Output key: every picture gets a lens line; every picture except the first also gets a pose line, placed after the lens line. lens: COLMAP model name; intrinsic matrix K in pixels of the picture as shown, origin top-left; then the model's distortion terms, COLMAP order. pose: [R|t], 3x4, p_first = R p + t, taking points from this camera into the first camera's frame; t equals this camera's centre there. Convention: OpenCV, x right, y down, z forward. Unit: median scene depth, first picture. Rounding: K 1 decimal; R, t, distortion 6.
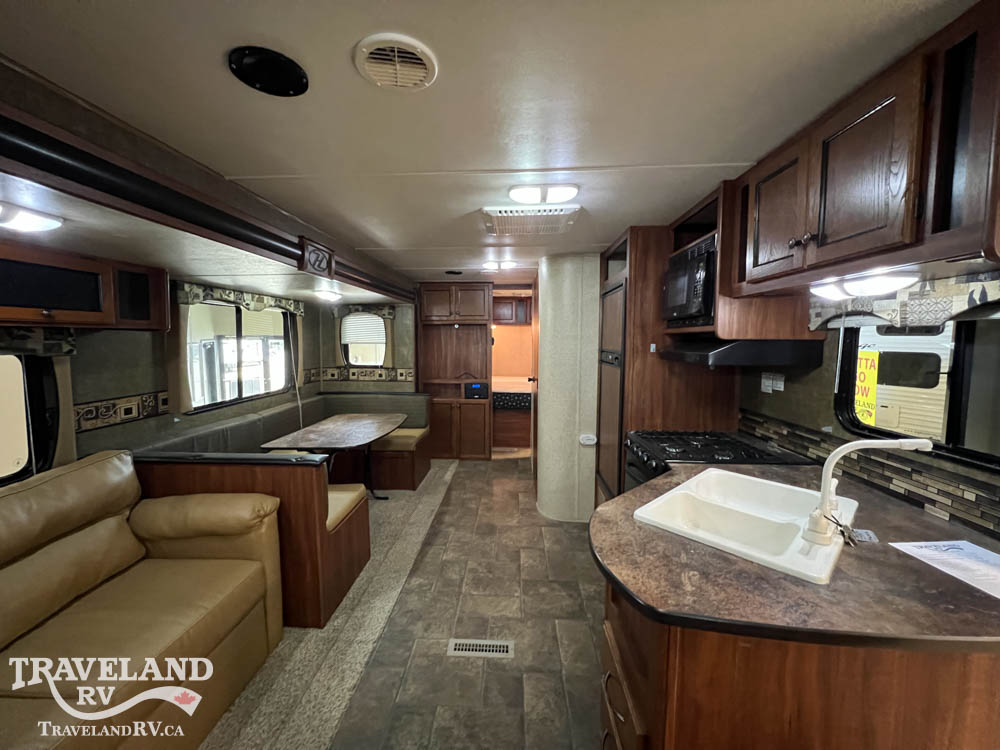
lens RADIAL K [[400.2, 0, 497.7], [0, 400.2, 372.4], [0, 0, 1]] dist [-0.000532, -0.000056]
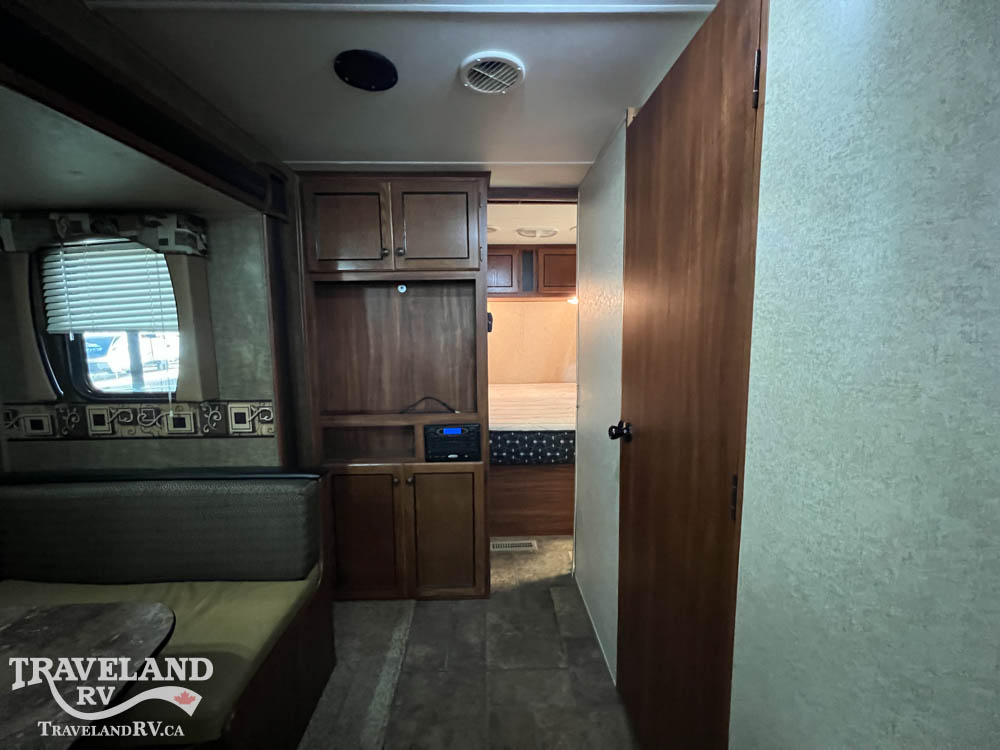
lens RADIAL K [[400.0, 0, 497.4], [0, 400.0, 372.3], [0, 0, 1]] dist [-0.001096, -0.000009]
pose [[0.996985, -0.021844, 0.074453, -0.054767], [0.019876, 0.999436, 0.027066, -0.055846], [-0.075003, -0.025504, 0.996857, 0.881519]]
